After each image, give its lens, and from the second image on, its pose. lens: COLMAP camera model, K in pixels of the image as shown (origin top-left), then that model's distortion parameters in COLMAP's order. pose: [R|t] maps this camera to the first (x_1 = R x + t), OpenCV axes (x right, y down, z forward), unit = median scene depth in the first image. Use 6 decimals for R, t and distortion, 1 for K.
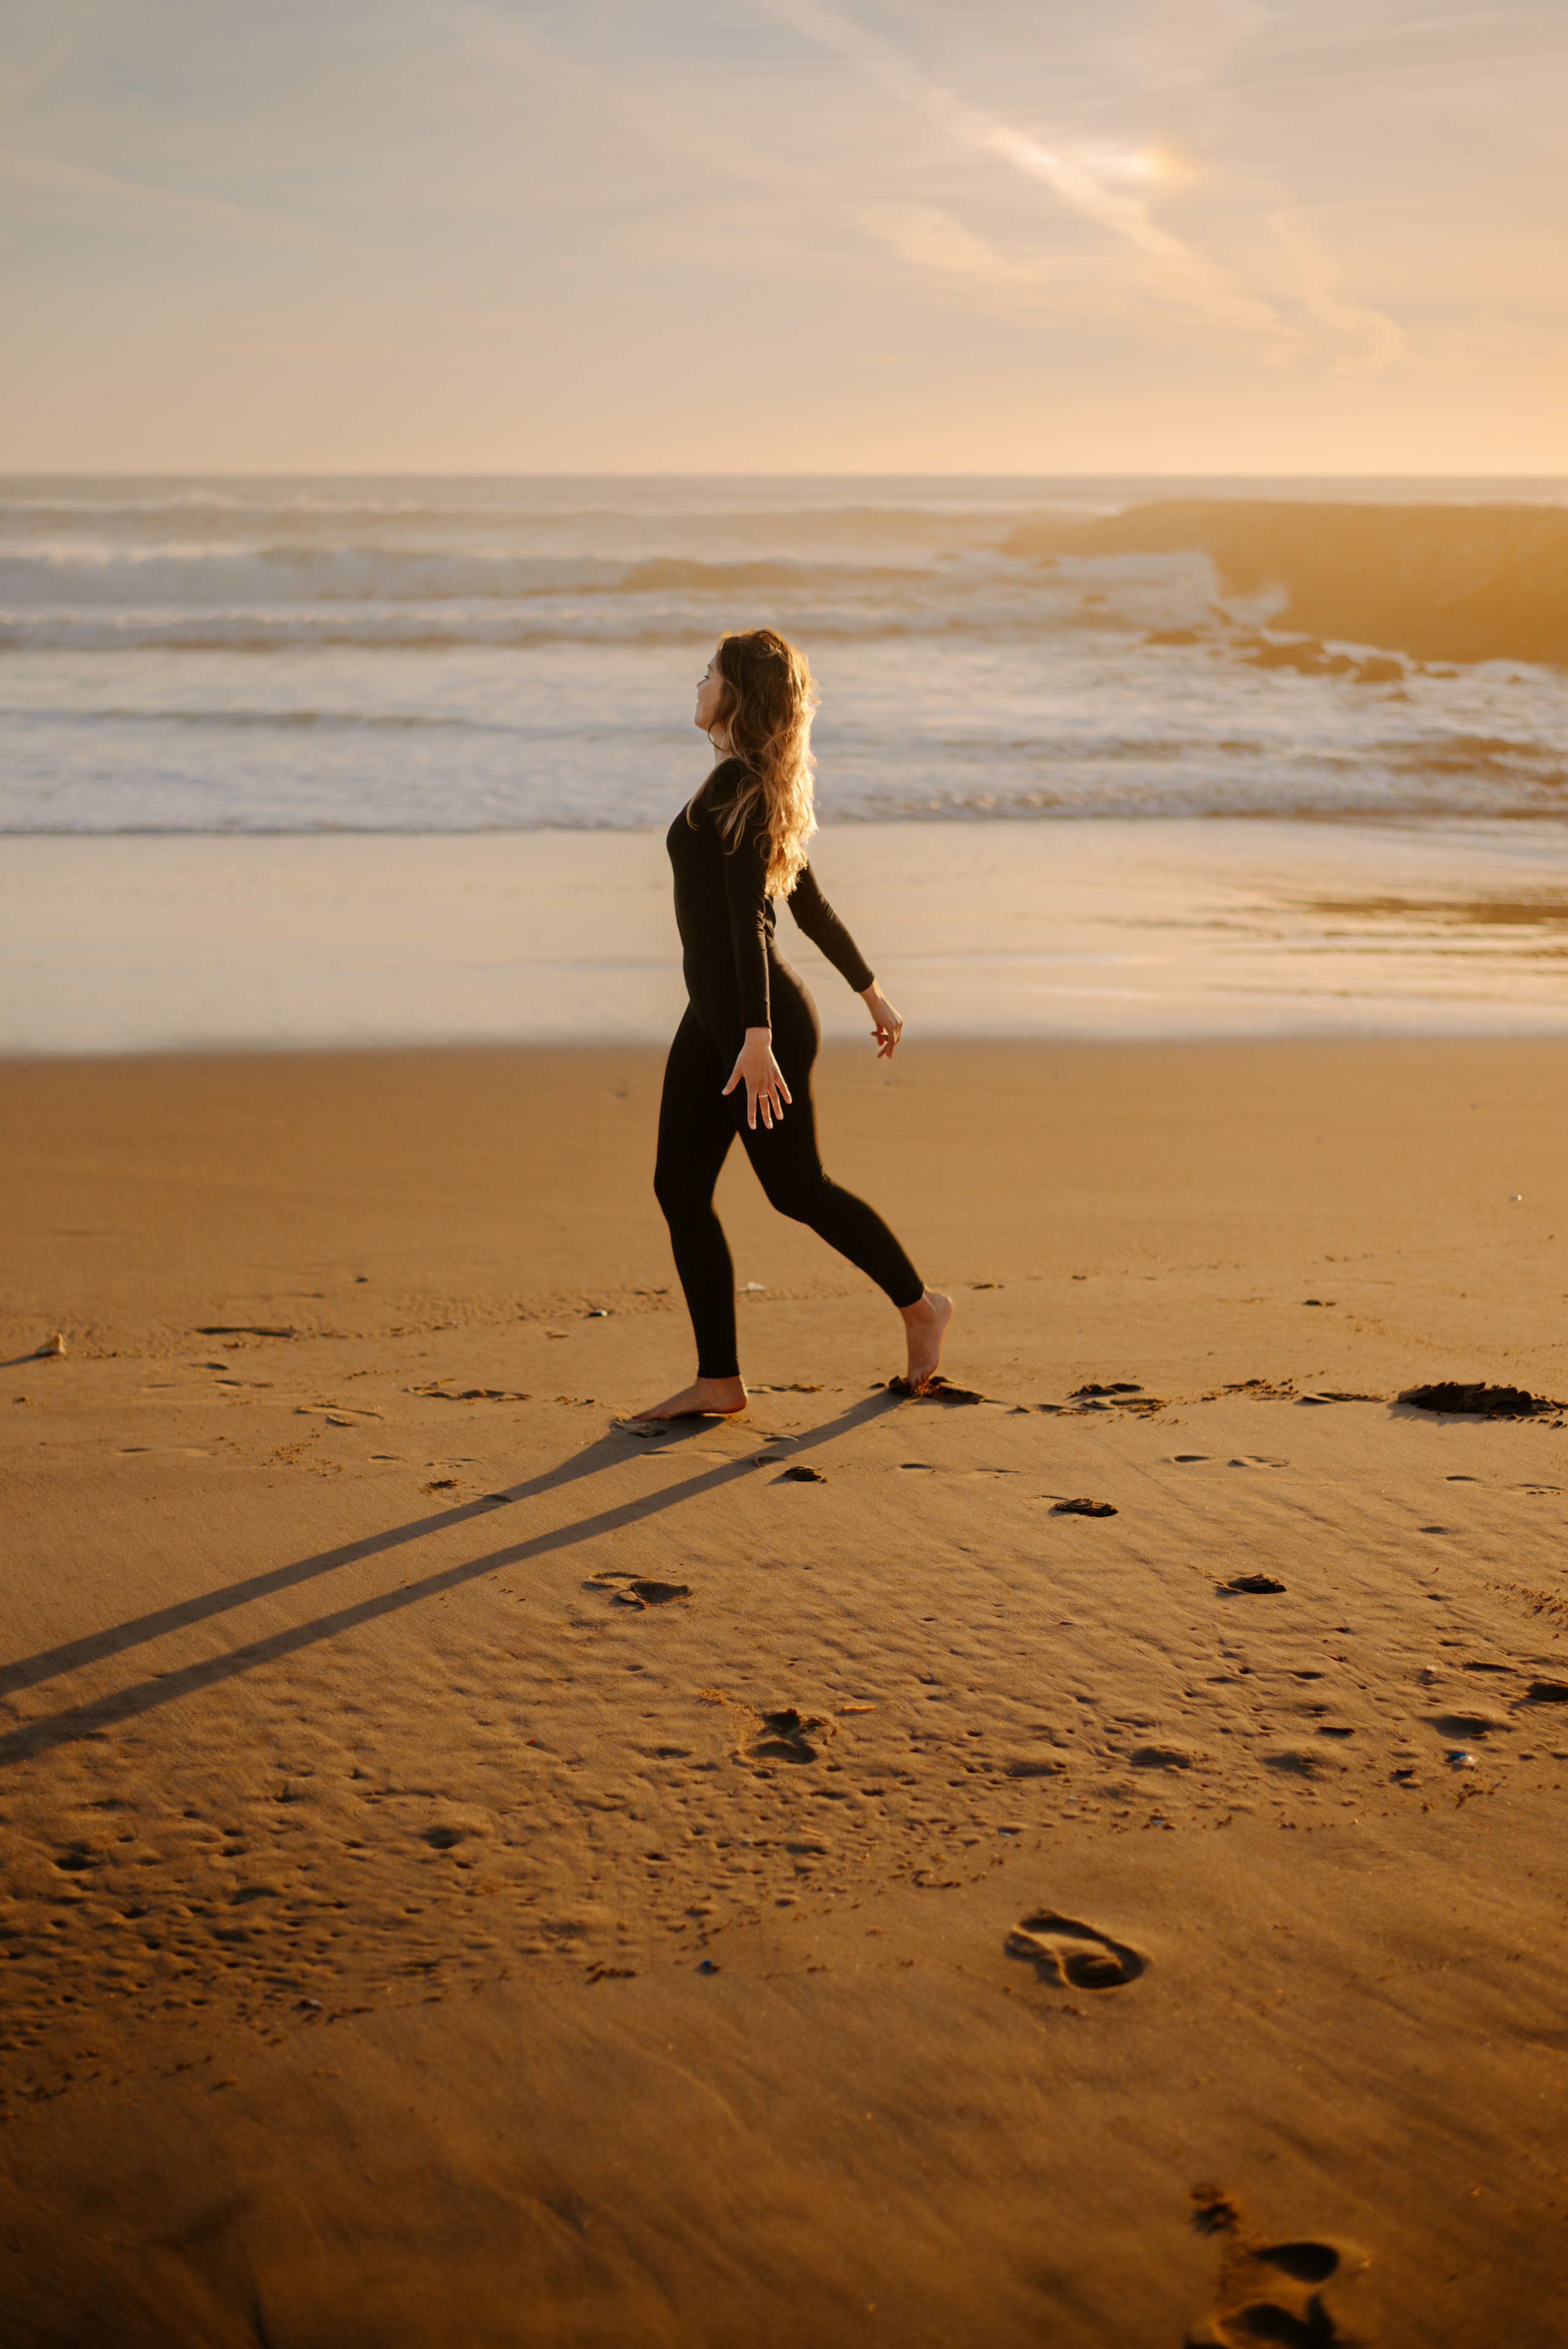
lens RADIAL K [[4512.4, 0, 784.0], [0, 4512.4, 1174.5], [0, 0, 1]] dist [-0.008937, 0.053688]
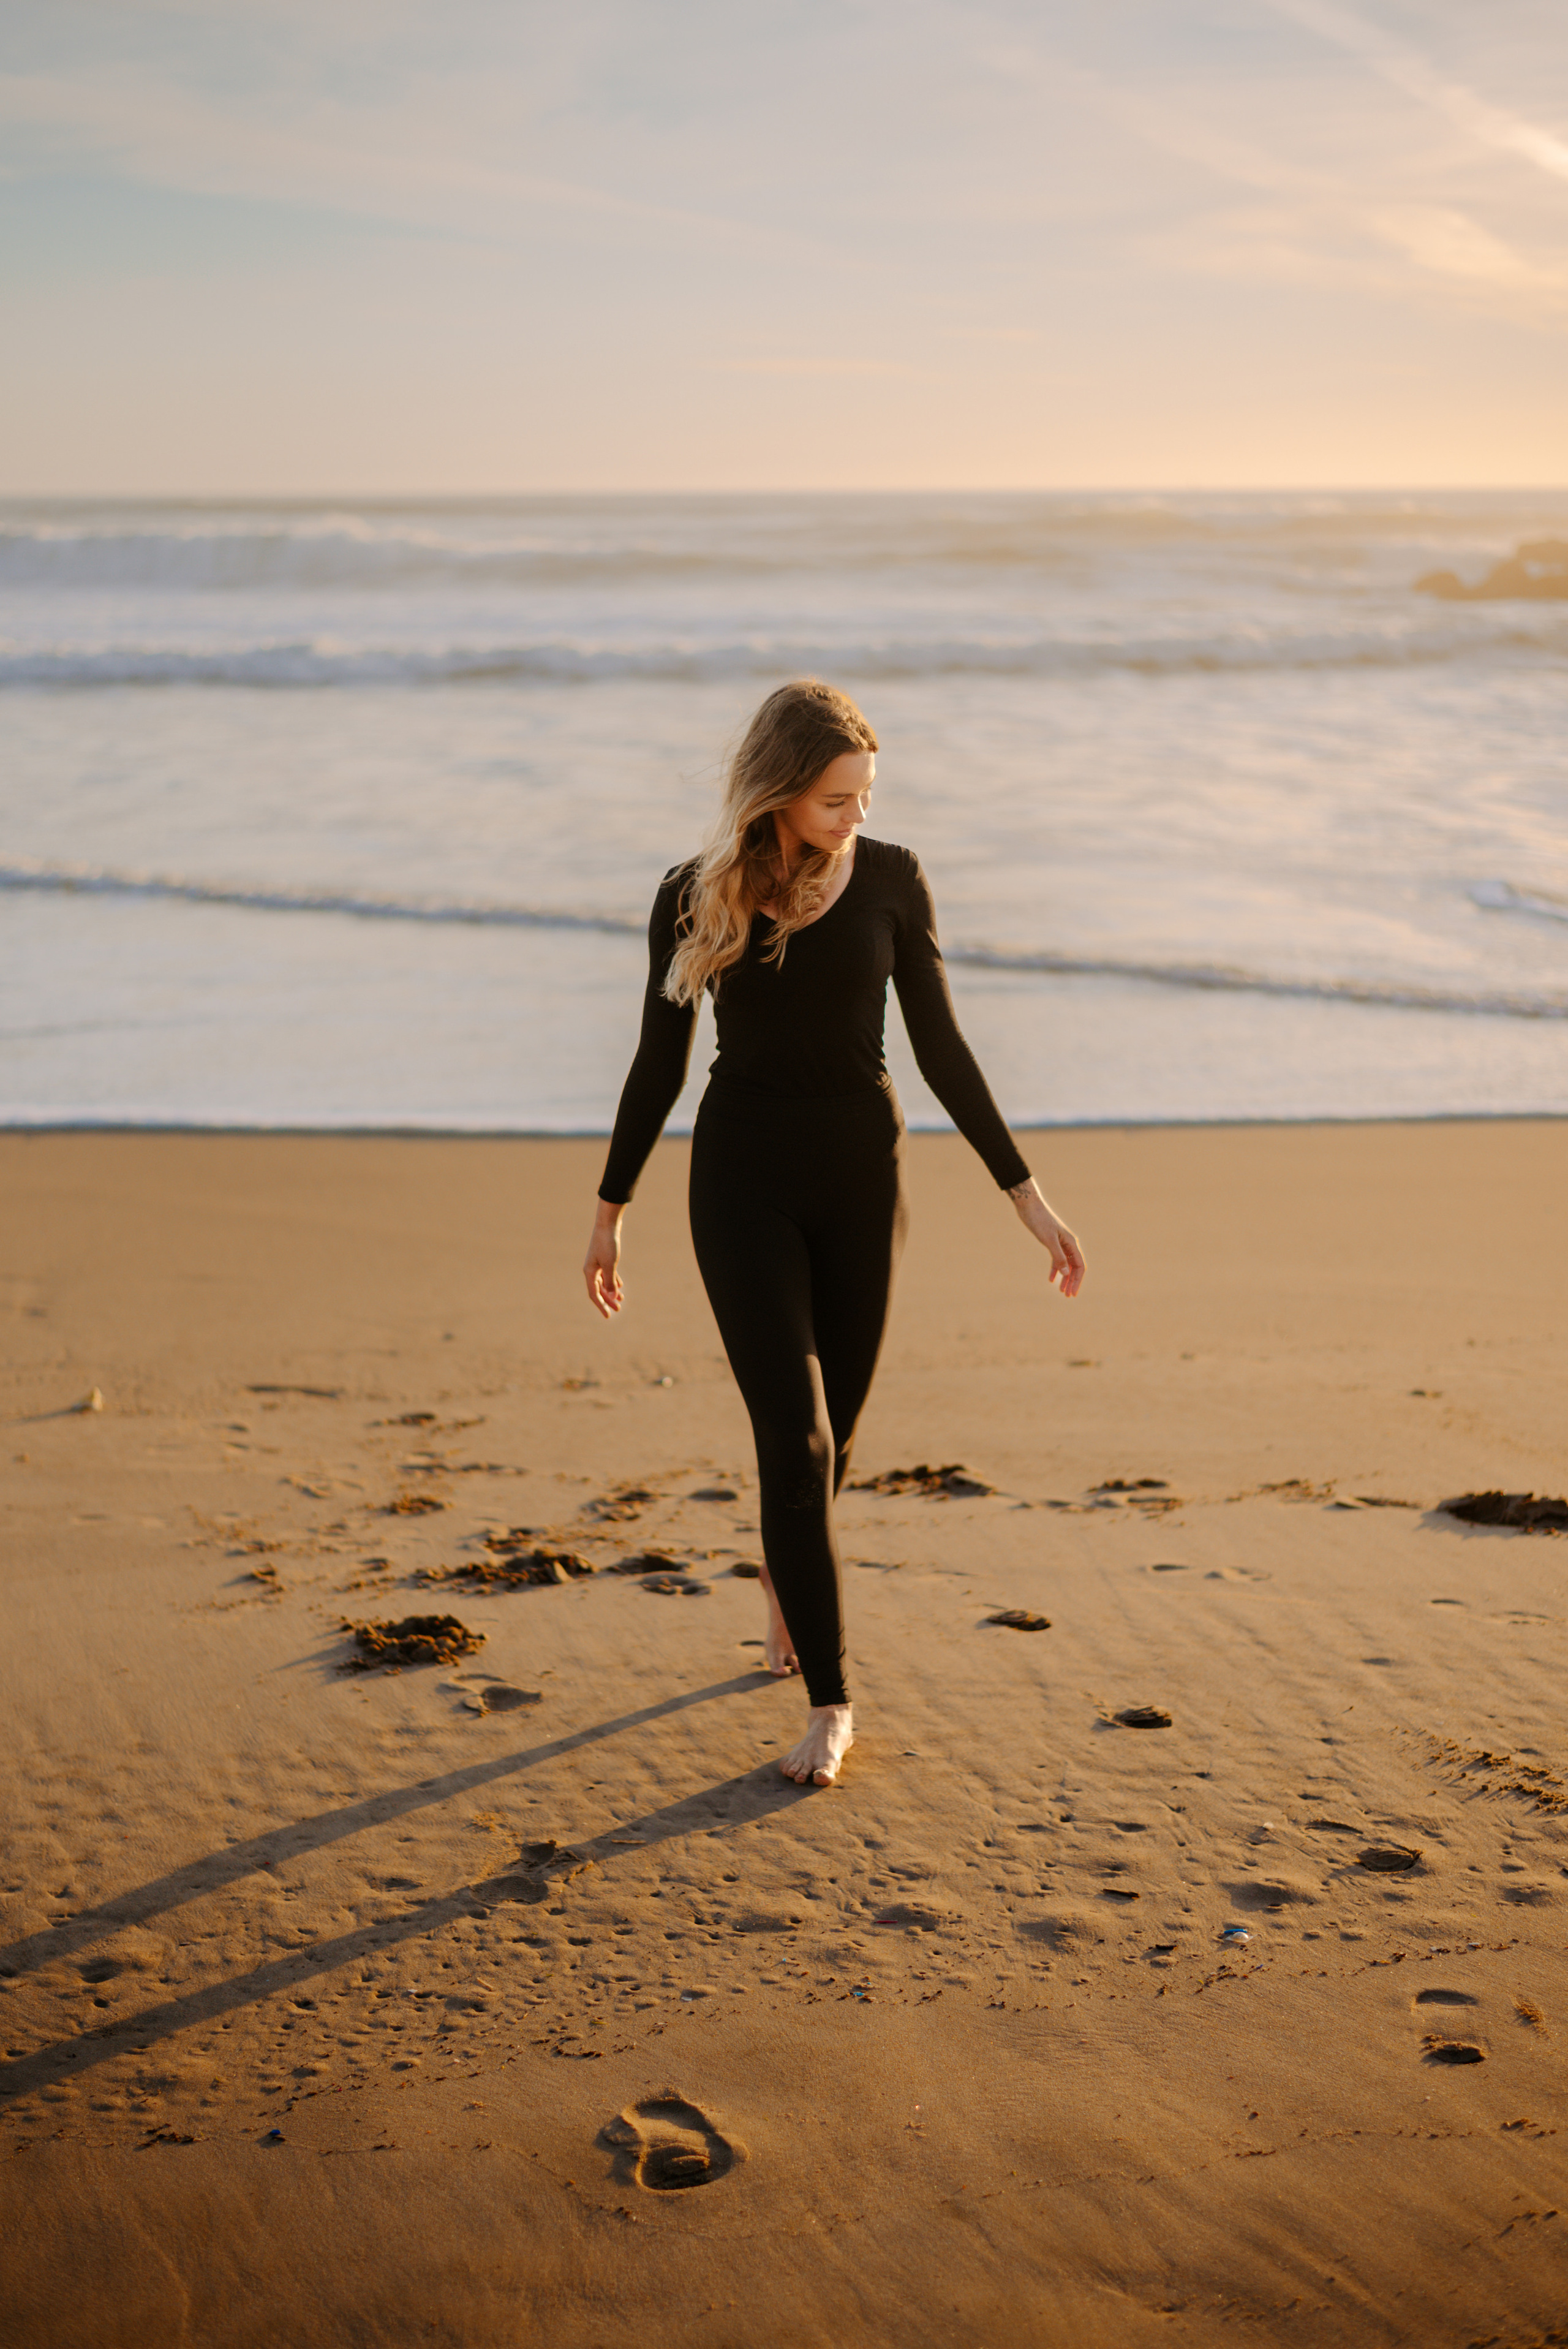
lens RADIAL K [[4511.8, 0, 784.0], [0, 4511.8, 1174.5], [0, 0, 1]] dist [-0.008937, 0.053688]
pose [[0.985785, 0.021128, -0.166678, 0.195688], [-0.021517, 0.999768, -0.000528, -0.017794], [0.166629, 0.004107, 0.986011, 0.096225]]
